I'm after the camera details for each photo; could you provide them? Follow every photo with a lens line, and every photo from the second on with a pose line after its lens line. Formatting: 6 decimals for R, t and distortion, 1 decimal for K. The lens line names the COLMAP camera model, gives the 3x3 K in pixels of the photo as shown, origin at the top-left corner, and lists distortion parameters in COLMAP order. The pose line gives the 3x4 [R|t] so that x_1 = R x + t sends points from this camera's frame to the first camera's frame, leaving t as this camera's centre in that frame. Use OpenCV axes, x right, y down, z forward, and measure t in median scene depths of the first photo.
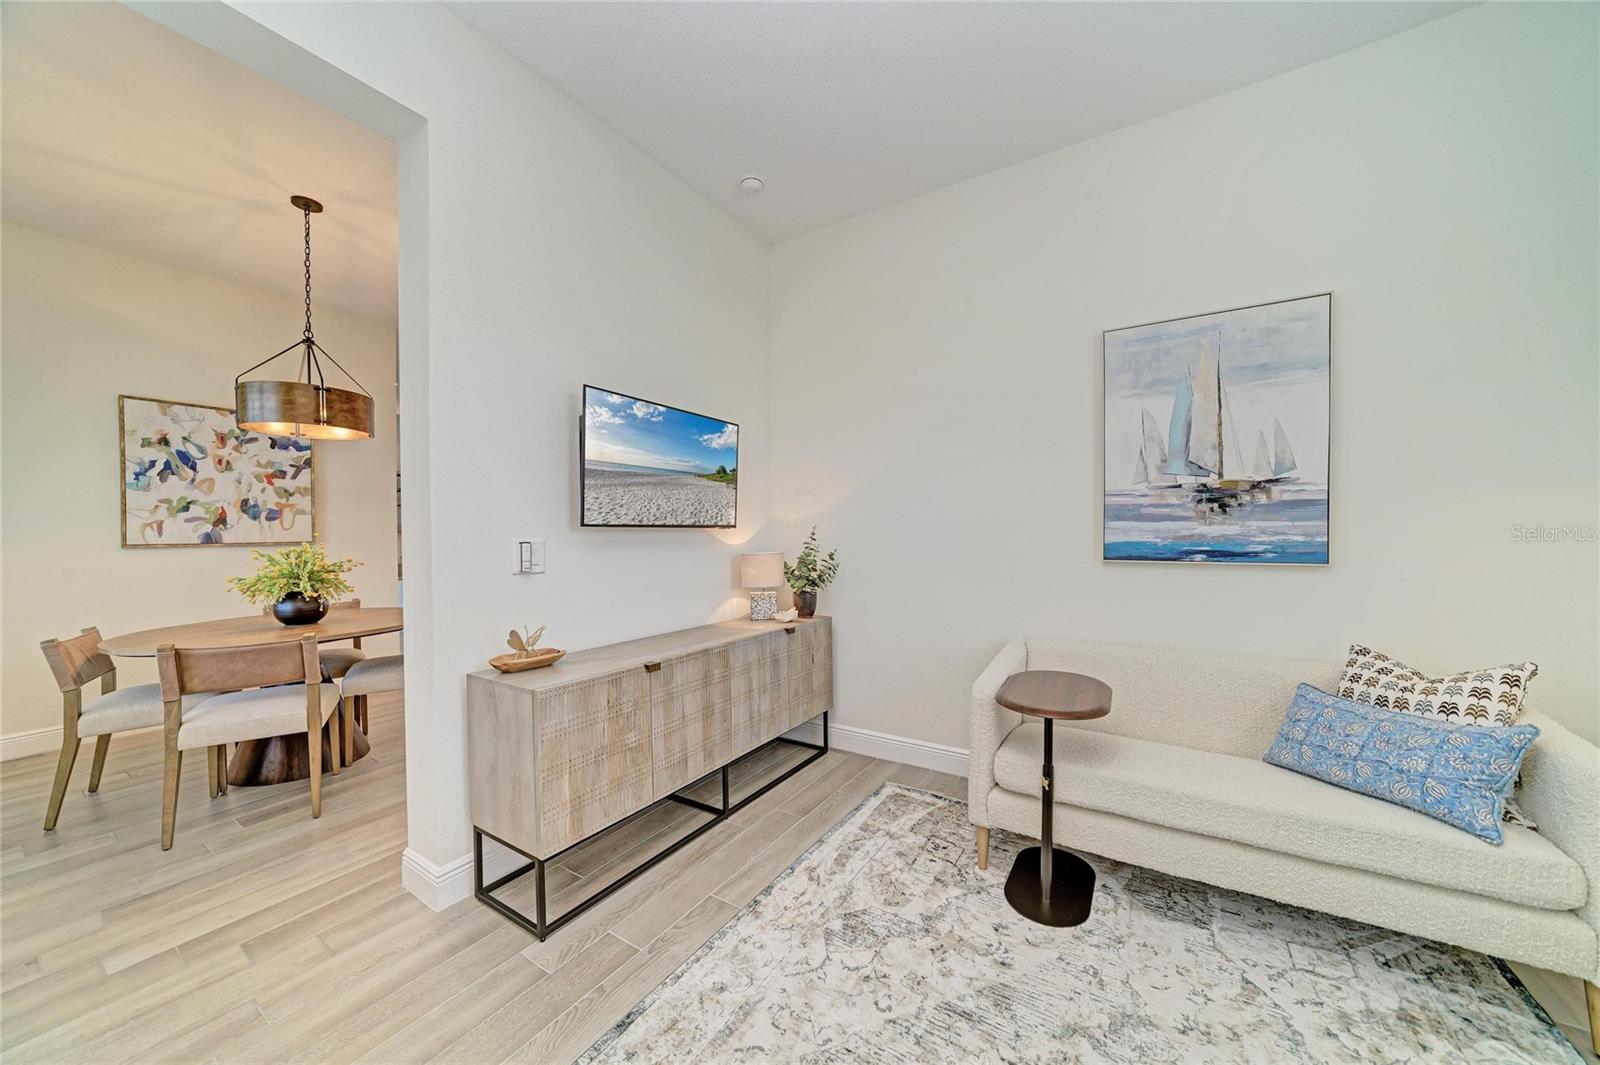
lens RADIAL K [[579.9, 0, 826.8], [0, 579.9, 535.5], [0, 0, 1]] dist [-0.003558, 0.001221]
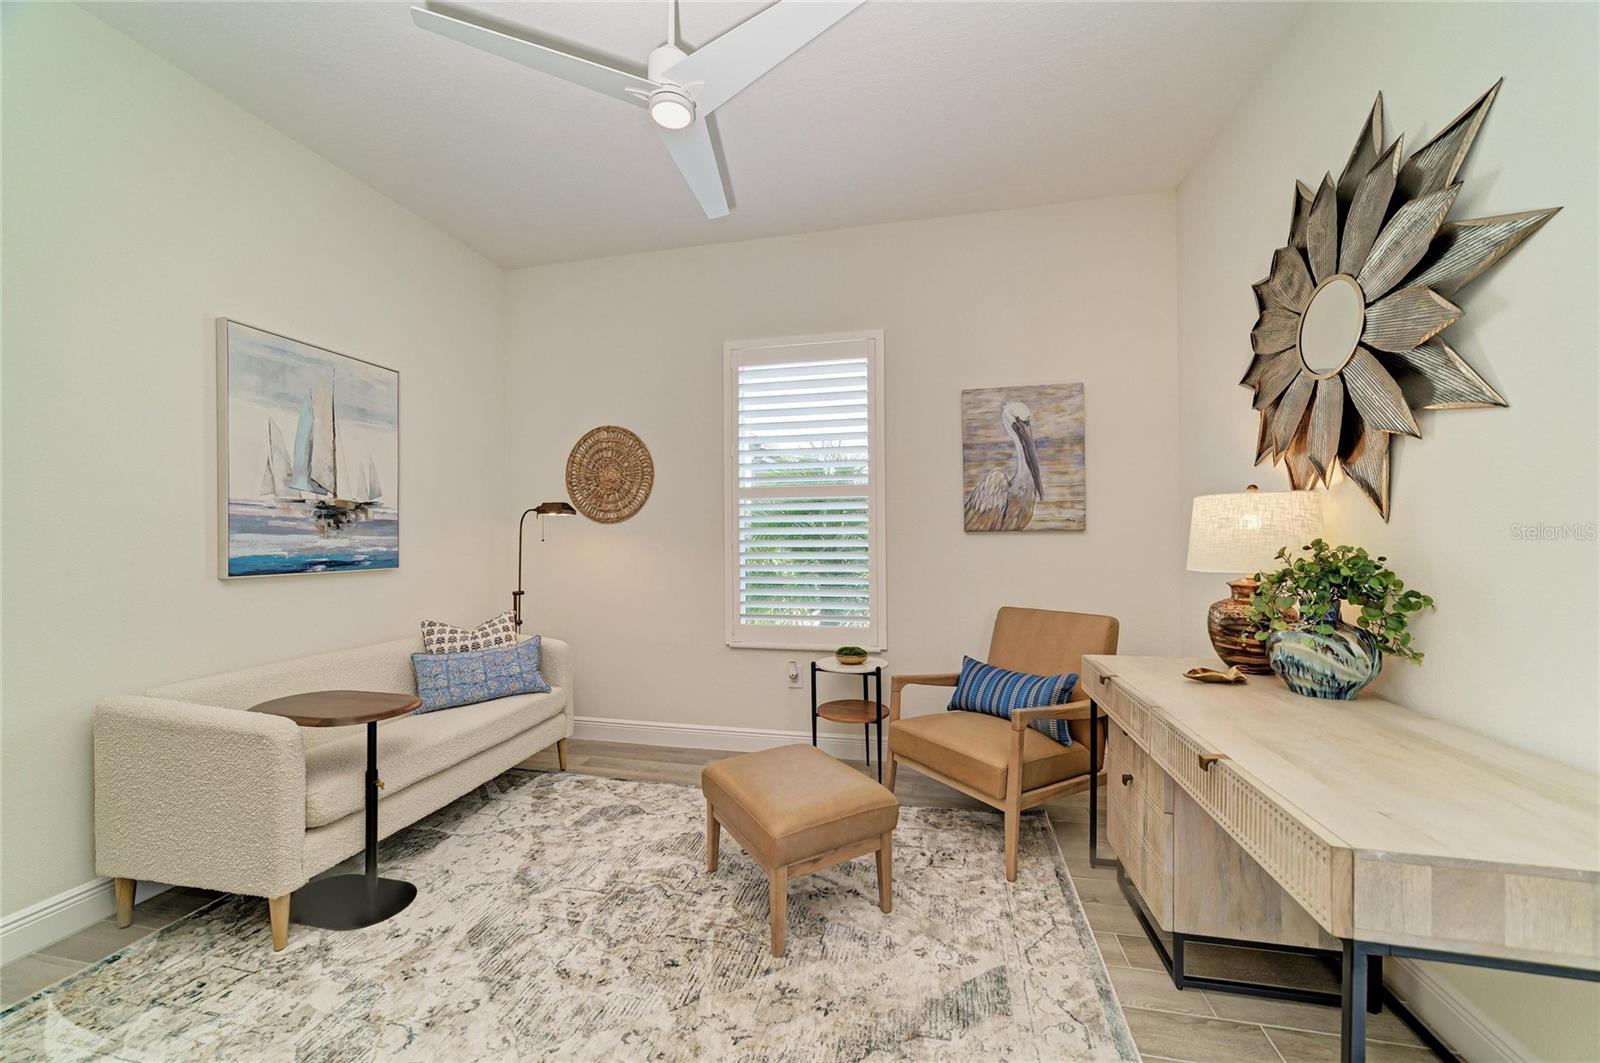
lens RADIAL K [[579.9, 0, 806.1], [0, 579.9, 537.3], [0, 0, 1]] dist [-0.003558, 0.001221]
pose [[-0.334505, 0.015209, 0.942271, -0.691151], [0.023975, 0.999683, -0.007625, 0.010211], [-0.942089, 0.020041, -0.334764, 0.500806]]
